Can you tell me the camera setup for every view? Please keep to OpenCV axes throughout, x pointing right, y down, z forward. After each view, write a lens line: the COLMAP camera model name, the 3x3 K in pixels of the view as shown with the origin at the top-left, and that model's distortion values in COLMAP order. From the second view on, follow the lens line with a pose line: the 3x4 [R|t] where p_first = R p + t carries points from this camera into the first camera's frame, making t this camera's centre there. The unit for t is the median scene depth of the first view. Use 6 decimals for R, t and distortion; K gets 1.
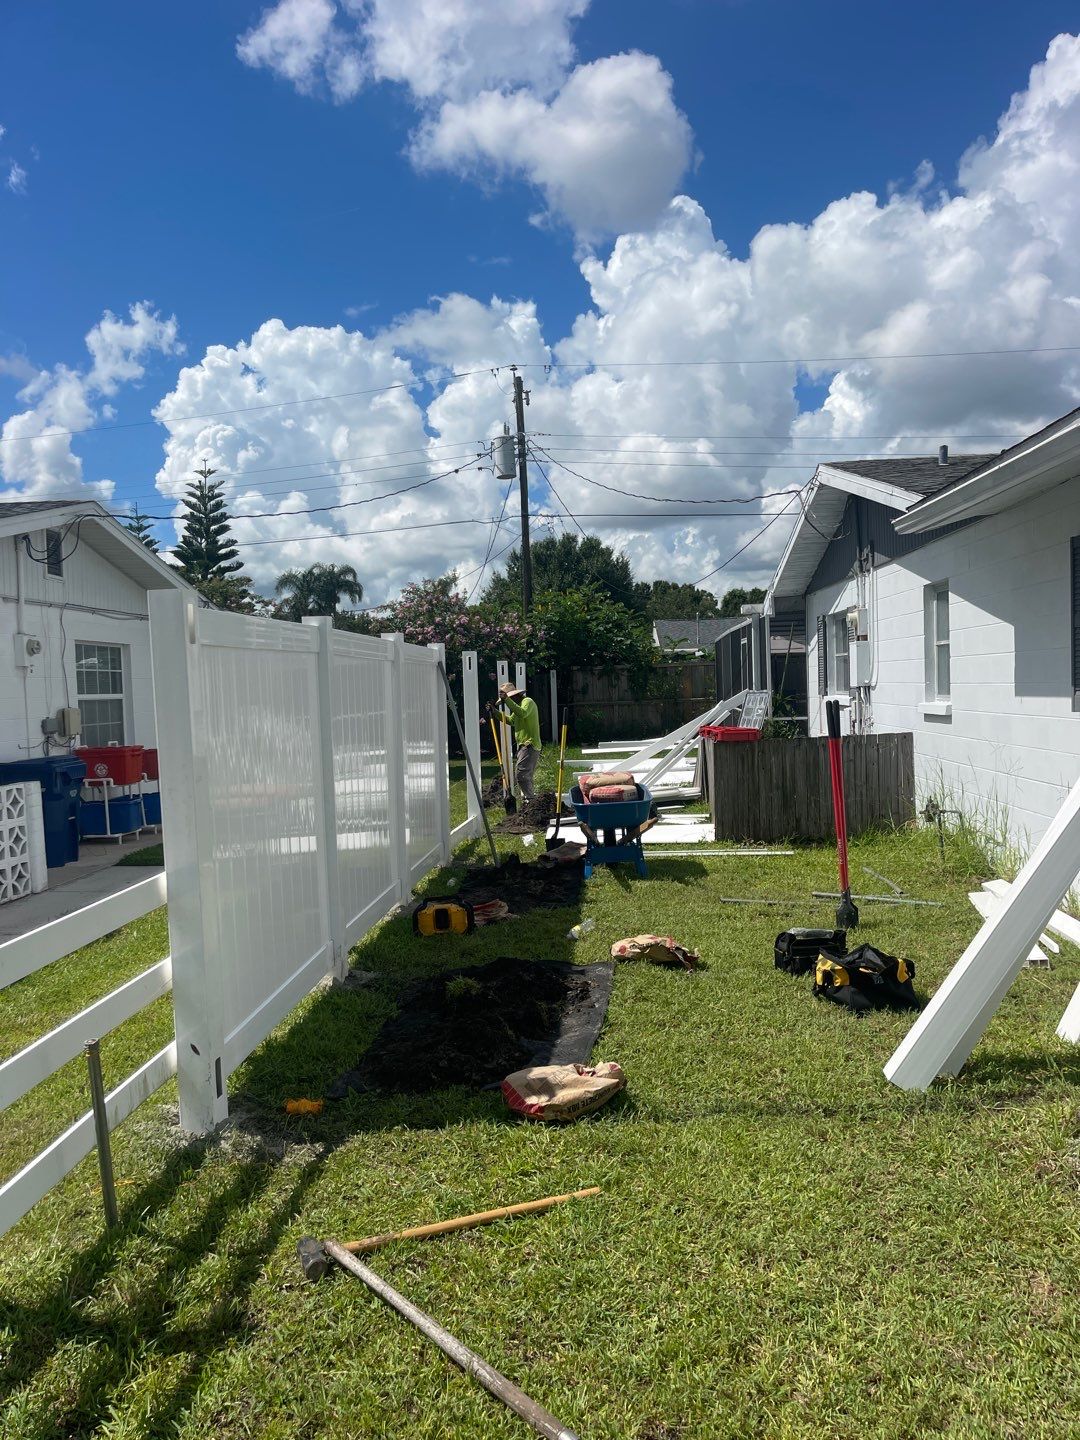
lens RADIAL K [[1082.7, 0, 534.6], [0, 1082.7, 724.9], [0, 0, 1]] dist [0.029298, -0.004603]
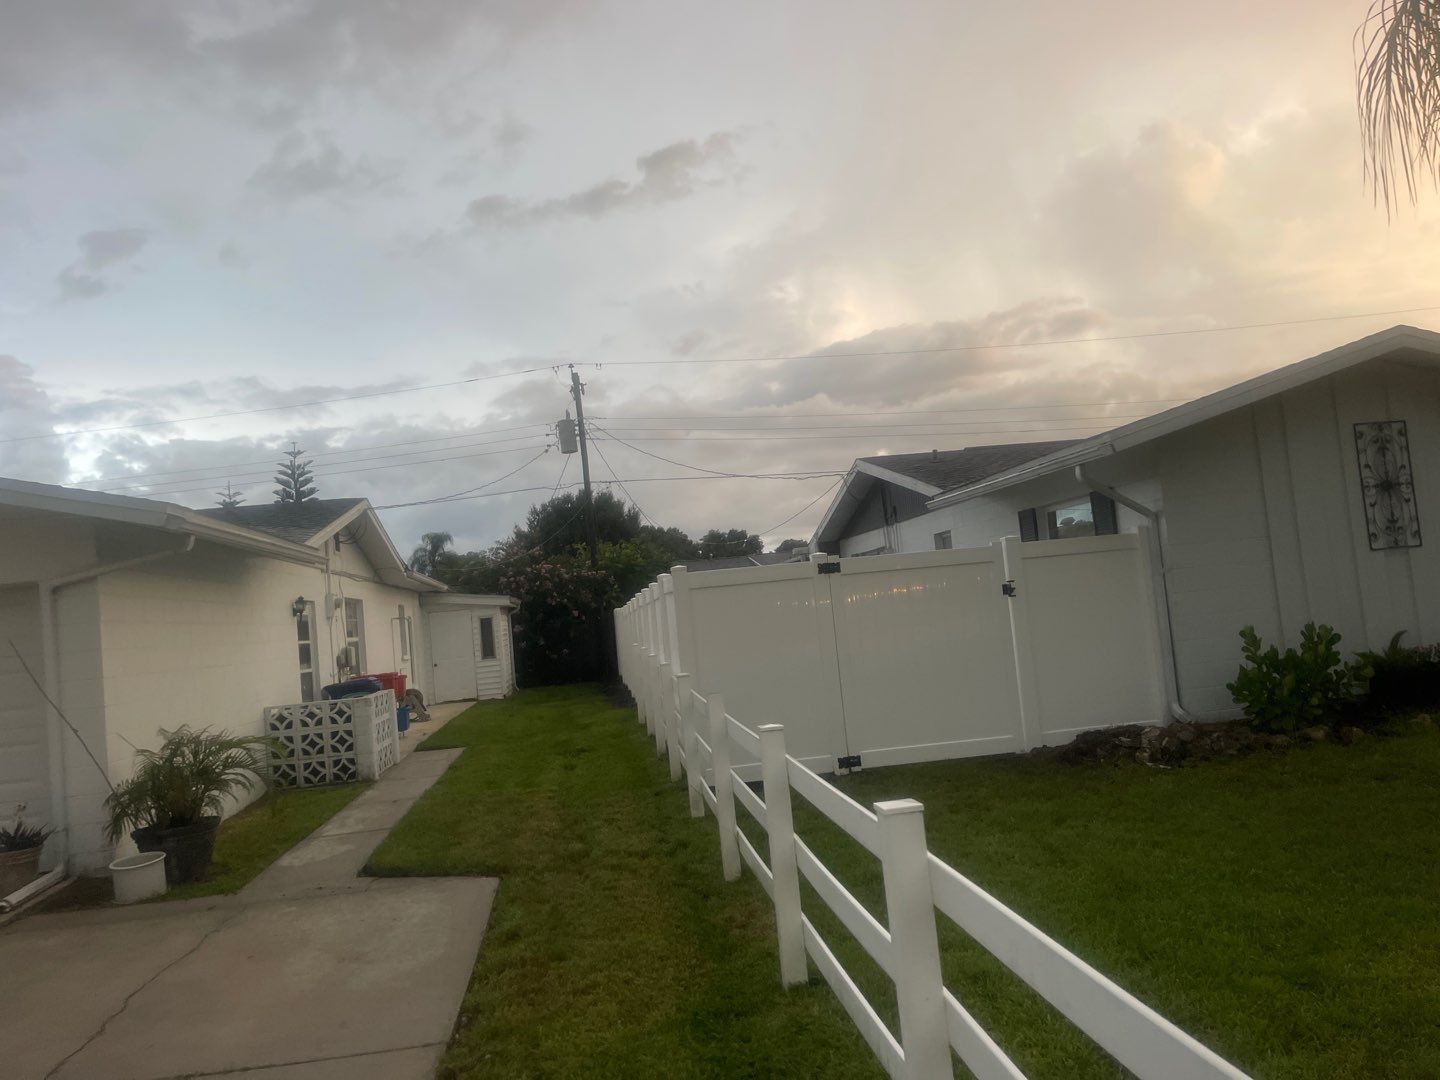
lens RADIAL K [[1076.7, 0, 714.9], [0, 1076.7, 534.2], [0, 0, 1]] dist [0.085139, -0.115665]
pose [[0.979577, -0.042262, 0.196577, -0.231409], [0.066228, 0.990922, -0.116990, 0.033259], [-0.189849, 0.127620, 0.973484, -0.426658]]
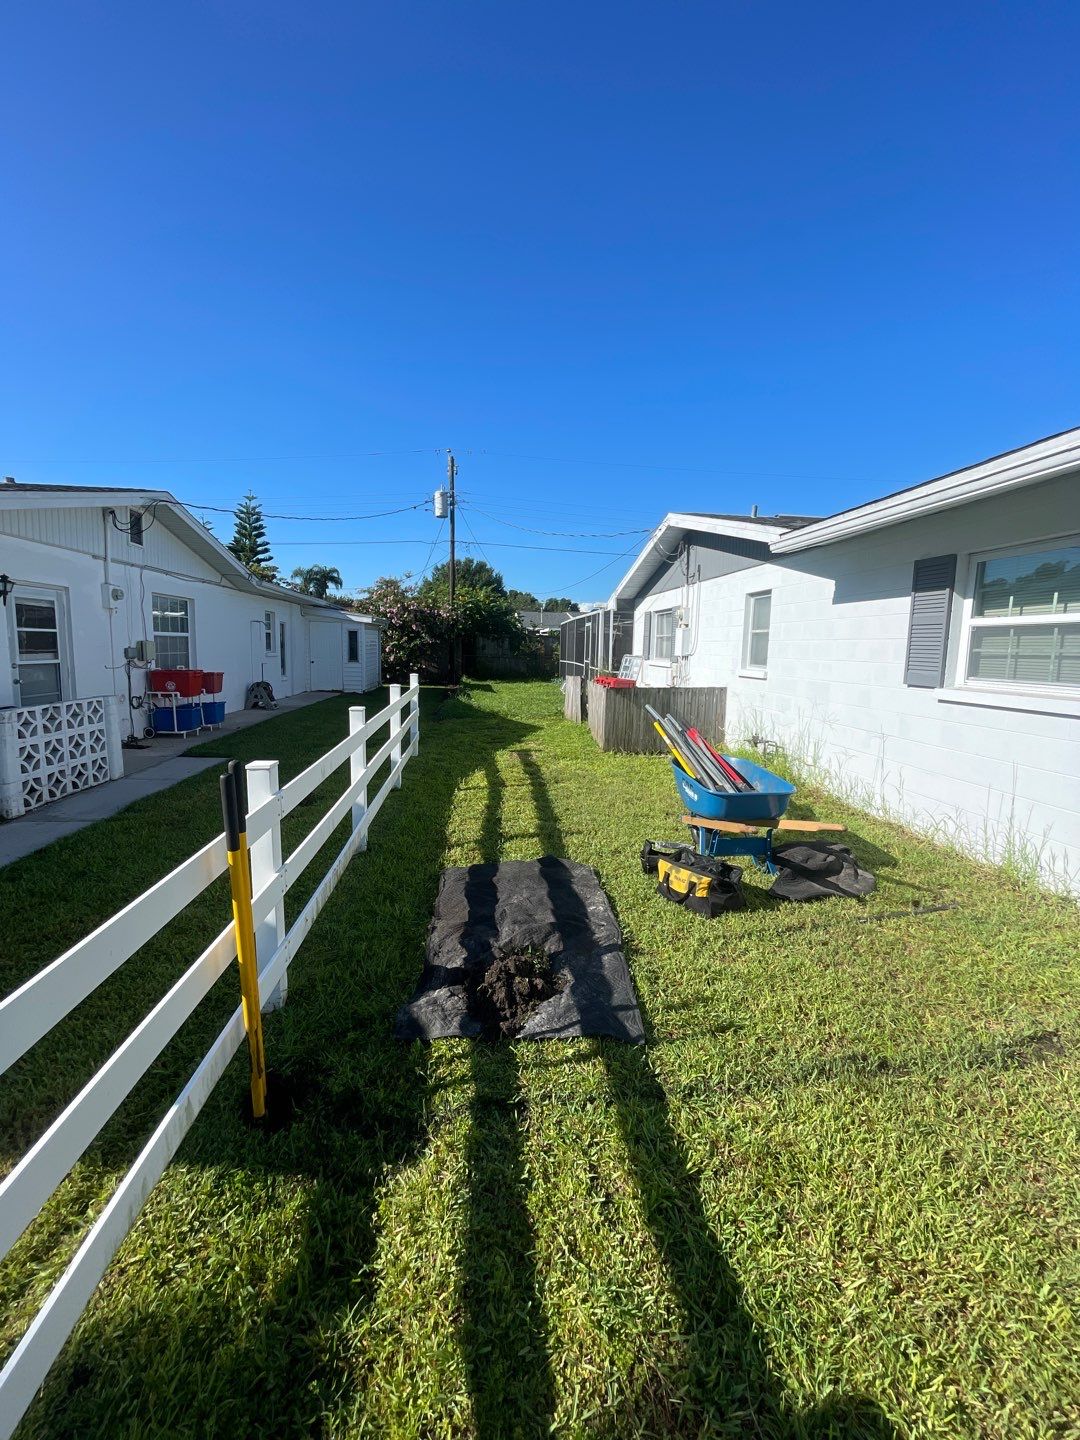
lens RADIAL K [[578.2, 0, 538.8], [0, 578.2, 708.3], [0, 0, 1]] dist [-0.010216, -0.000050]
pose [[0.983136, 0.038333, 0.178815, -0.059686], [-0.050650, 0.996610, 0.064828, -0.002522], [-0.175723, -0.072792, 0.981745, 0.175094]]
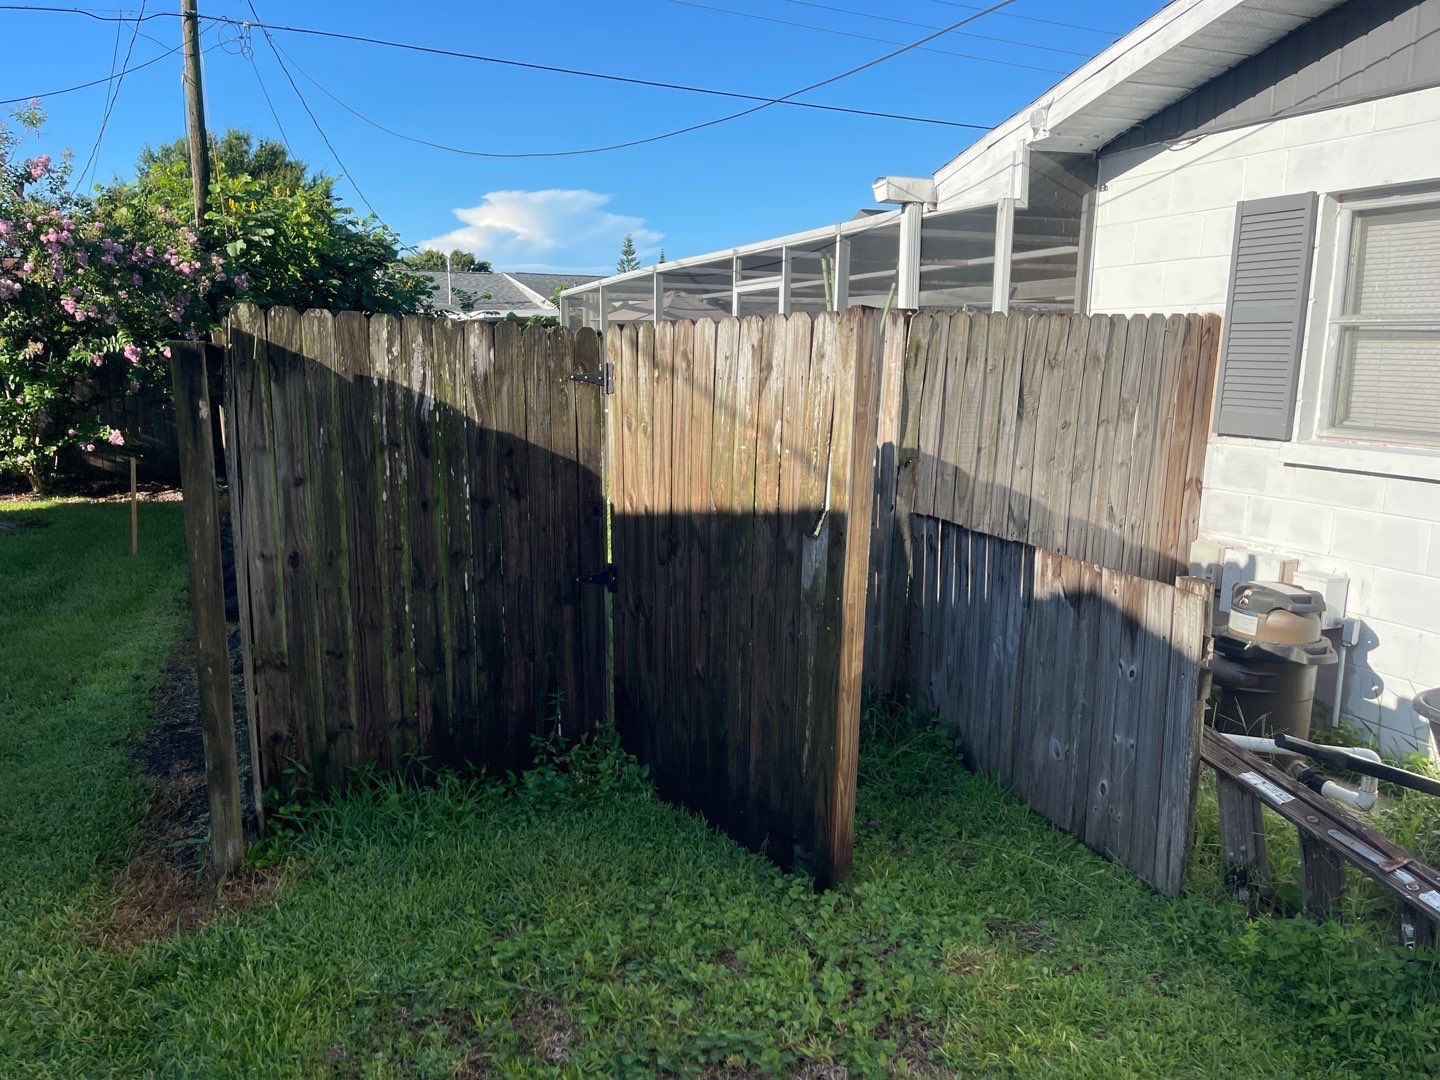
lens RADIAL K [[1076.8, 0, 695.1], [0, 1076.8, 554.8], [0, 0, 1]] dist [0.070285, -0.077450]
pose [[0.902737, -0.033065, 0.428921, -0.049409], [-0.026297, 0.990936, 0.131736, -0.035577], [-0.429389, -0.130203, 0.893685, 0.864149]]
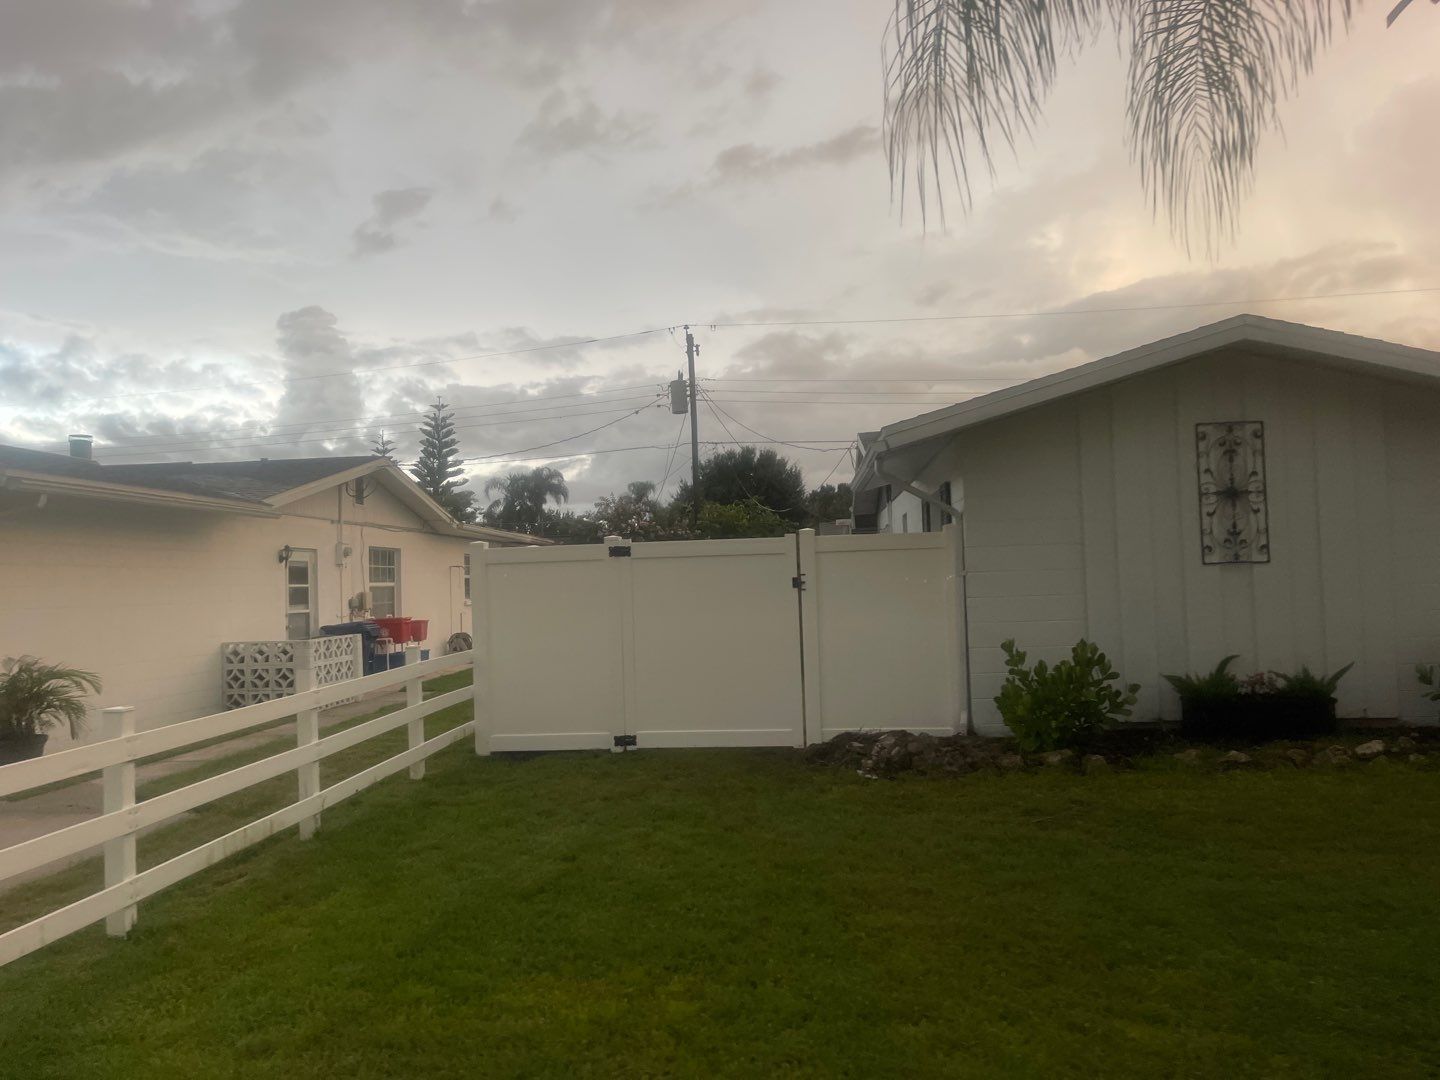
lens RADIAL K [[1073.3, 0, 697.2], [0, 1073.3, 544.5], [0, 0, 1]] dist [0.090346, -0.127080]
pose [[0.999304, 0.002436, -0.037234, 0.084646], [-0.005087, 0.997444, -0.071271, 0.023044], [0.036965, 0.071411, 0.996762, -0.467689]]
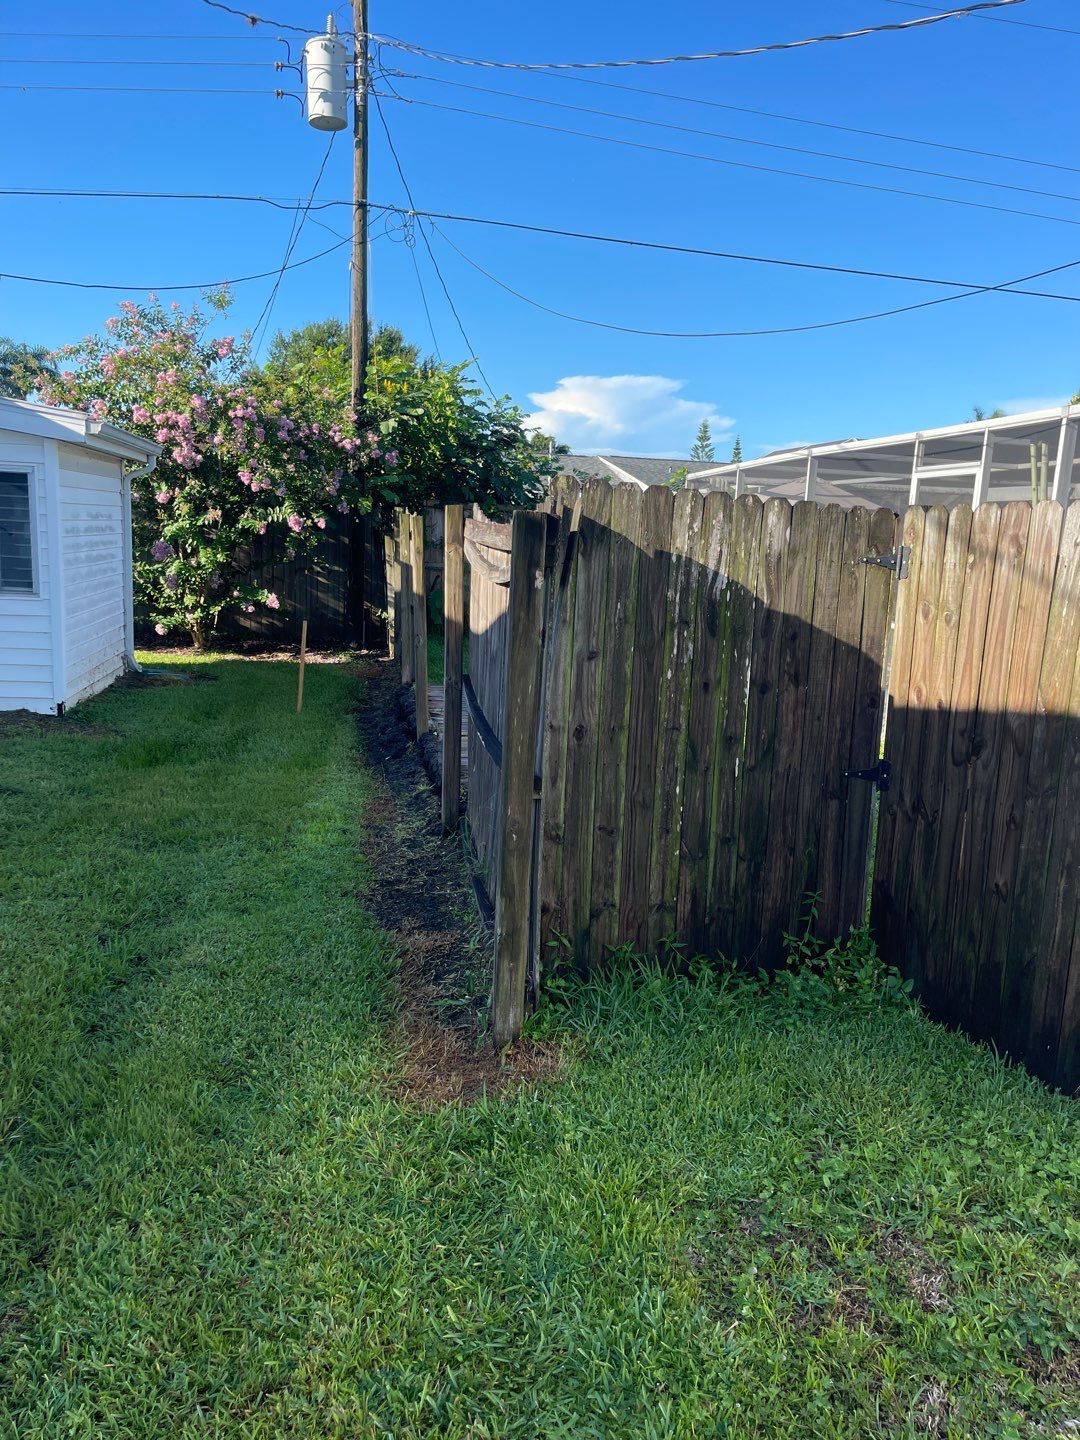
lens RADIAL K [[1076.7, 0, 540.0], [0, 1076.7, 720.0], [0, 0, 1]] dist [0.085139, -0.115665]
pose [[0.966151, 0.038904, 0.255027, -0.111687], [-0.072520, 0.989658, 0.123766, -0.030894], [-0.247575, -0.138072, 0.958980, 0.900714]]
